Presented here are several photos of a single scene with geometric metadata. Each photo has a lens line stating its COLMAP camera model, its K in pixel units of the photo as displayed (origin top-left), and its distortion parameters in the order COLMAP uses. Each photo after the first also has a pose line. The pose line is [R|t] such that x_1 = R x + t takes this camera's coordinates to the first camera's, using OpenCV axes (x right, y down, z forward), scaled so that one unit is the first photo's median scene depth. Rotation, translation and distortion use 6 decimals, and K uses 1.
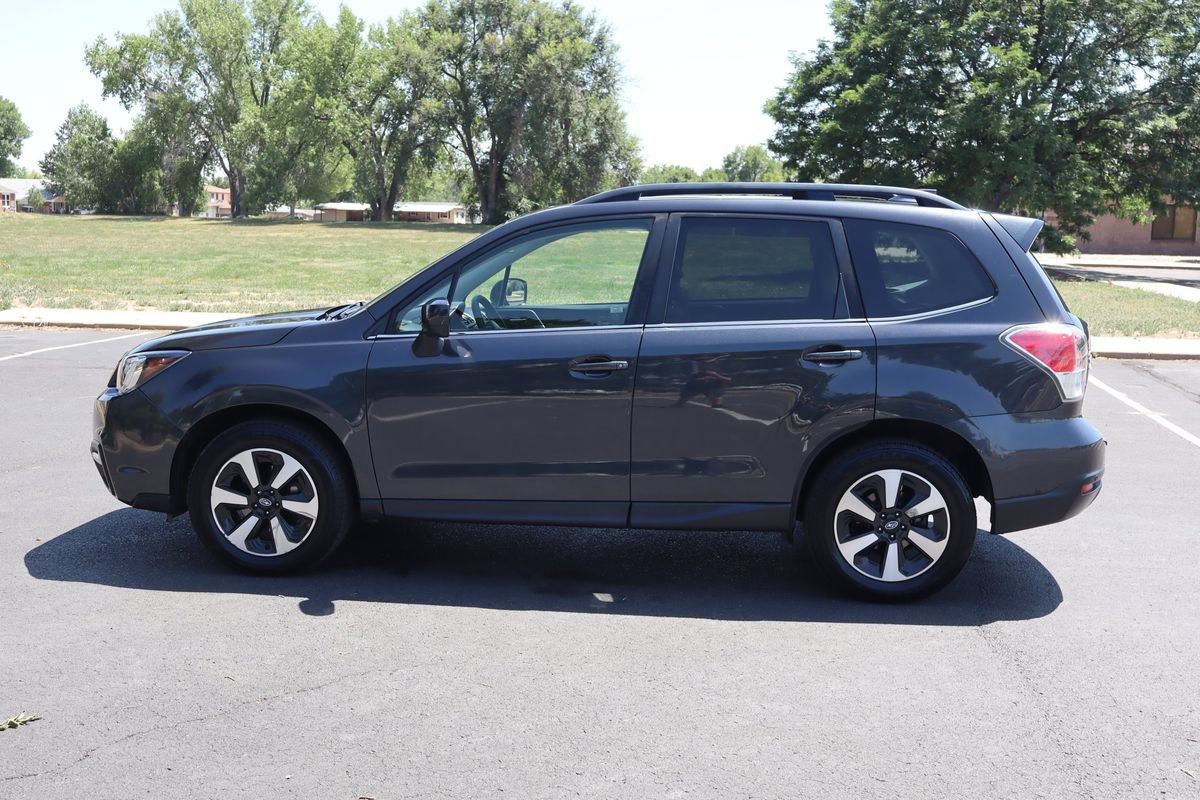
lens RADIAL K [[1338.5, 0, 673.7], [0, 1338.5, 400.5], [0, 0, 1]] dist [0.001968, -0.005675]
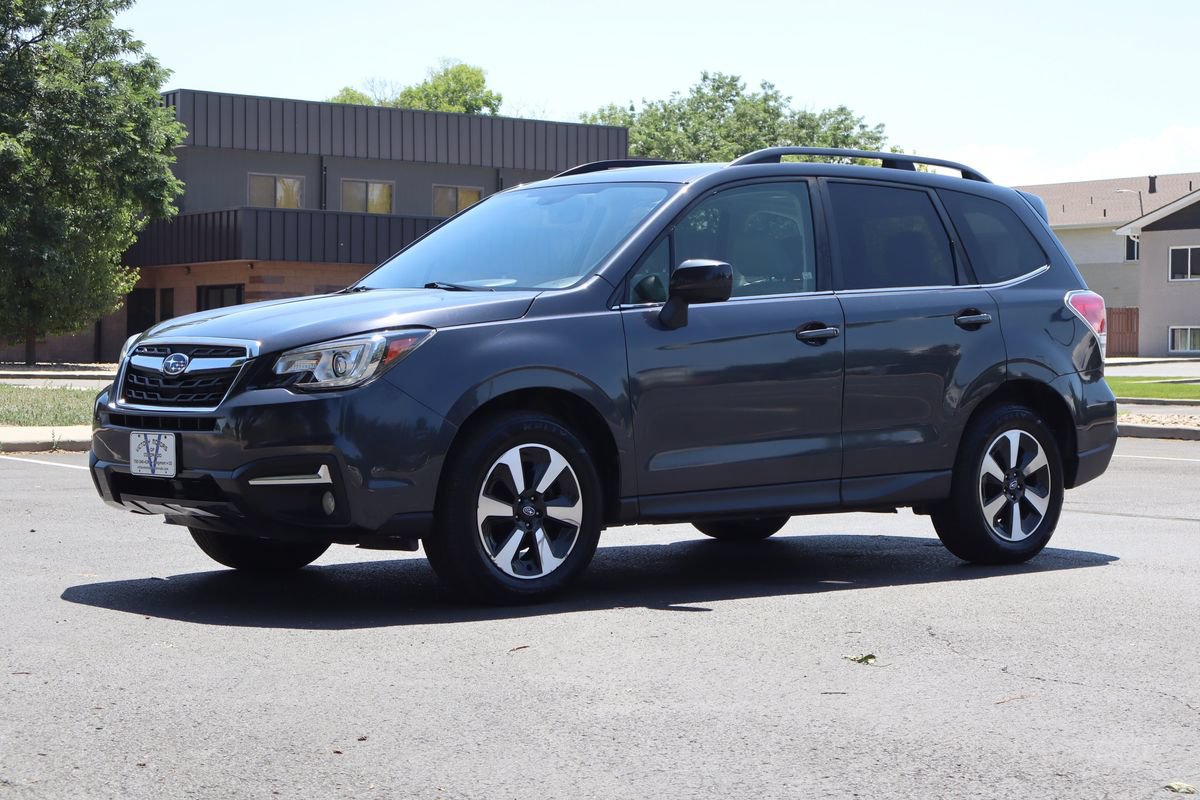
lens RADIAL K [[2230.4, 0, 709.3], [0, 2230.4, 399.8], [0, 0, 1]] dist [0.027449, -0.118430]
pose [[0.697664, -0.036868, 0.715476, -1.191207], [0.106955, 0.992843, -0.053131, 0.092261], [-0.708397, 0.113591, 0.696614, -0.027843]]
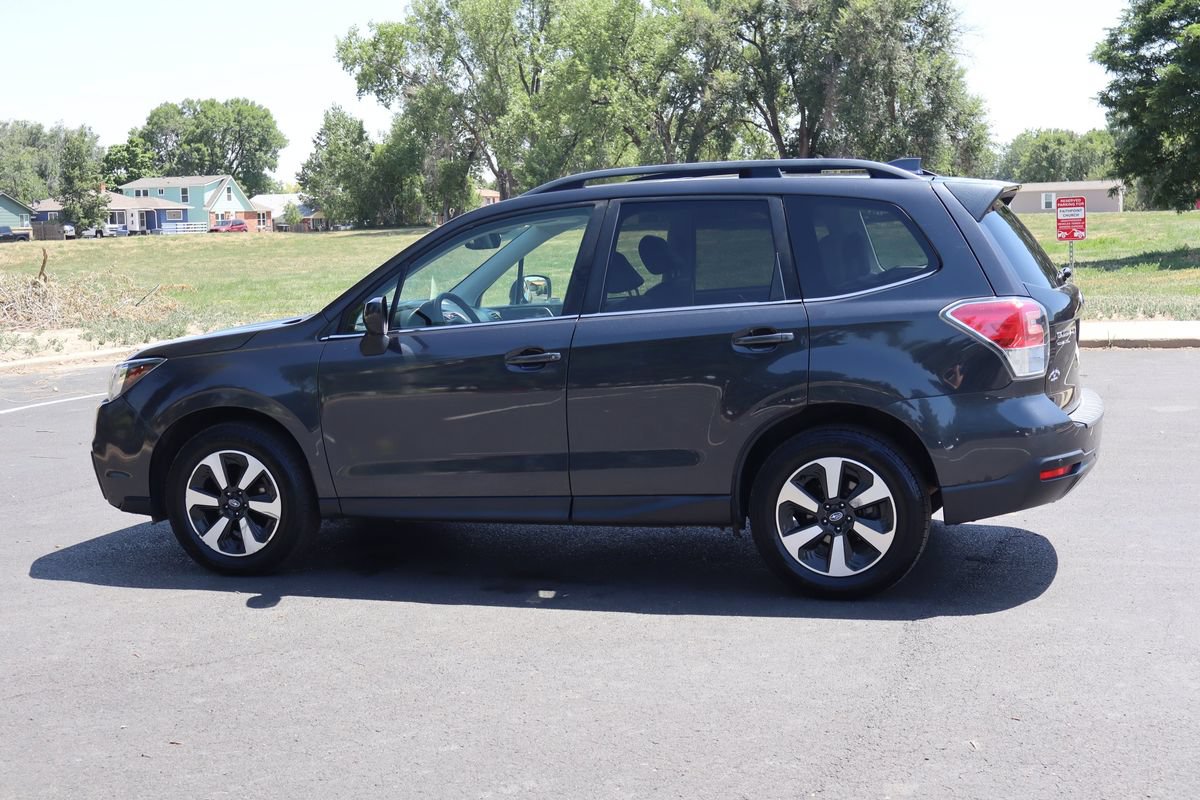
lens RADIAL K [[1662.7, 0, 686.3], [0, 1662.7, 399.3], [0, 0, 1]] dist [0.008547, 0.013474]
pose [[0.973907, -0.029403, -0.225035, 0.319928], [0.024919, 0.999431, -0.022743, 0.033926], [0.225576, 0.016541, 0.974085, -0.163360]]
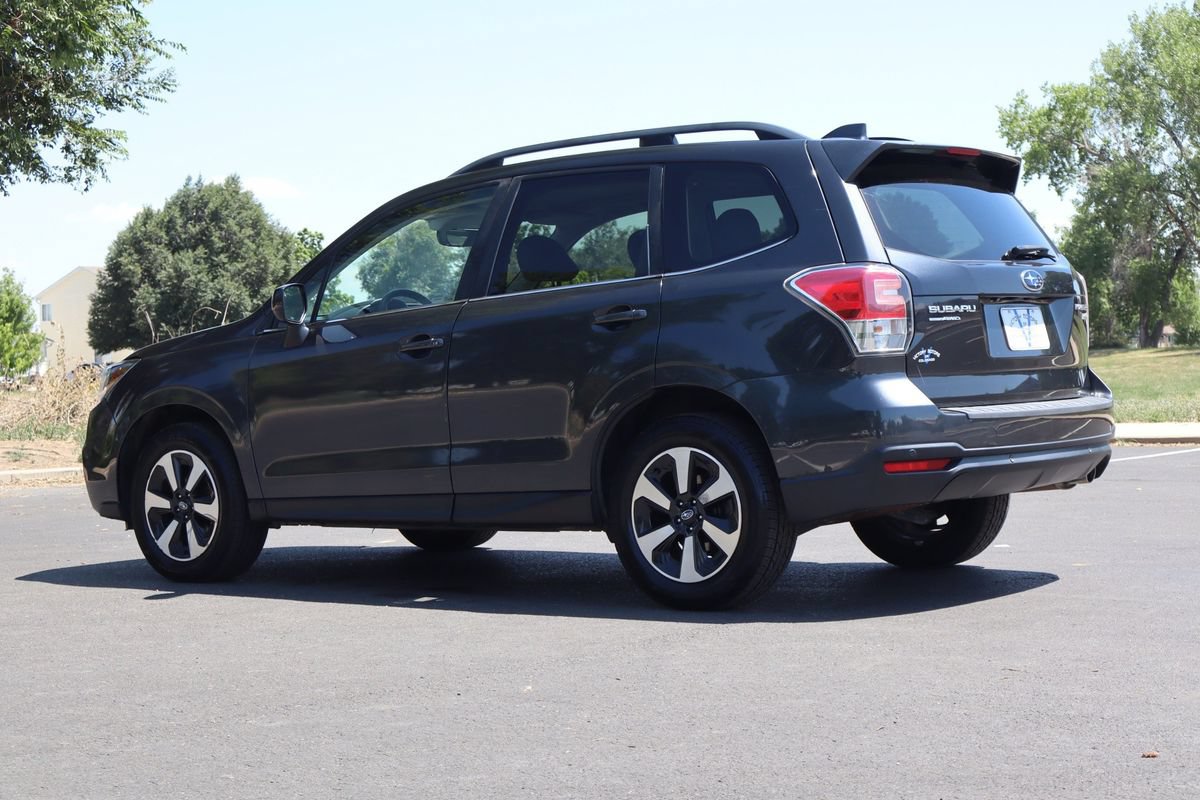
lens RADIAL K [[2230.4, 0, 709.3], [0, 2230.4, 399.8], [0, 0, 1]] dist [0.027449, -0.118430]
pose [[0.827303, -0.045800, -0.559886, 0.942301], [-0.019793, 0.993675, -0.110532, 0.172509], [0.561407, 0.102525, 0.821164, -0.145175]]
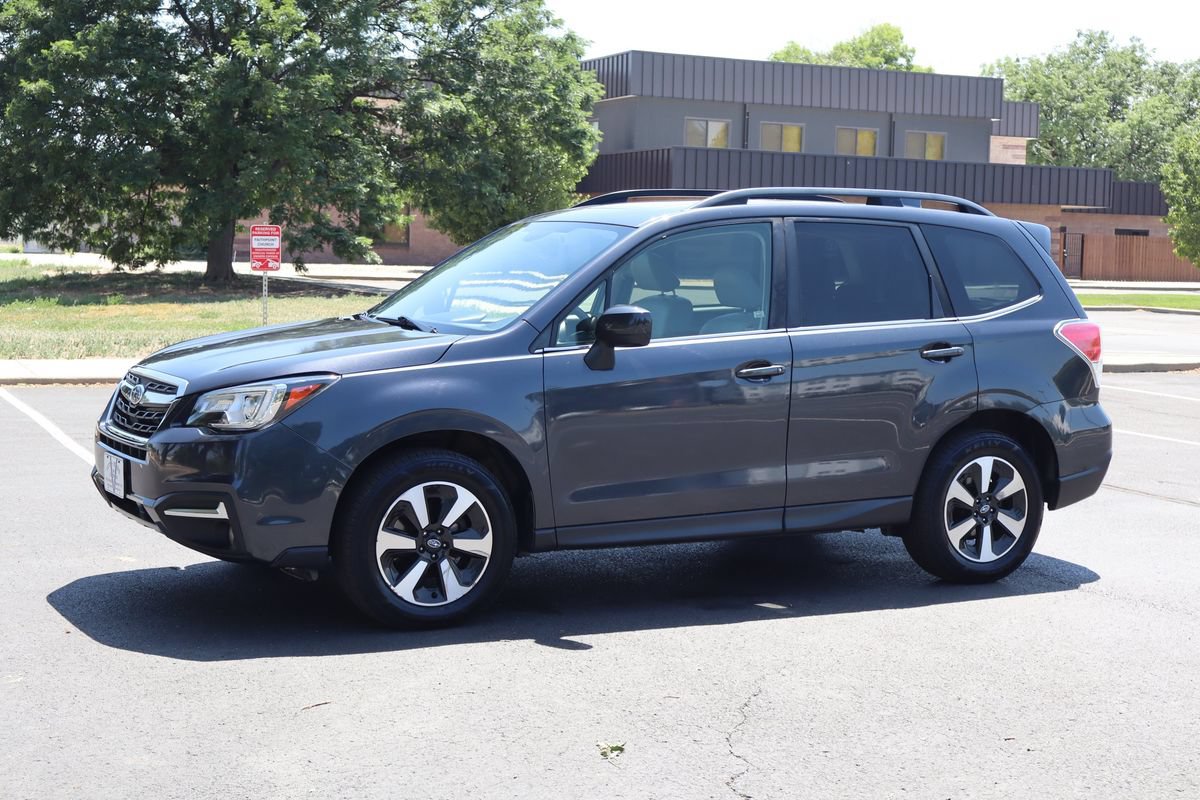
lens RADIAL K [[1793.7, 0, 694.5], [0, 1793.7, 400.7], [0, 0, 1]] dist [0.002485, 0.604386]
pose [[0.836556, -0.049274, 0.545661, -0.796111], [0.067118, 0.997663, -0.012808, 0.009203], [-0.543755, 0.047339, 0.837908, -0.079996]]
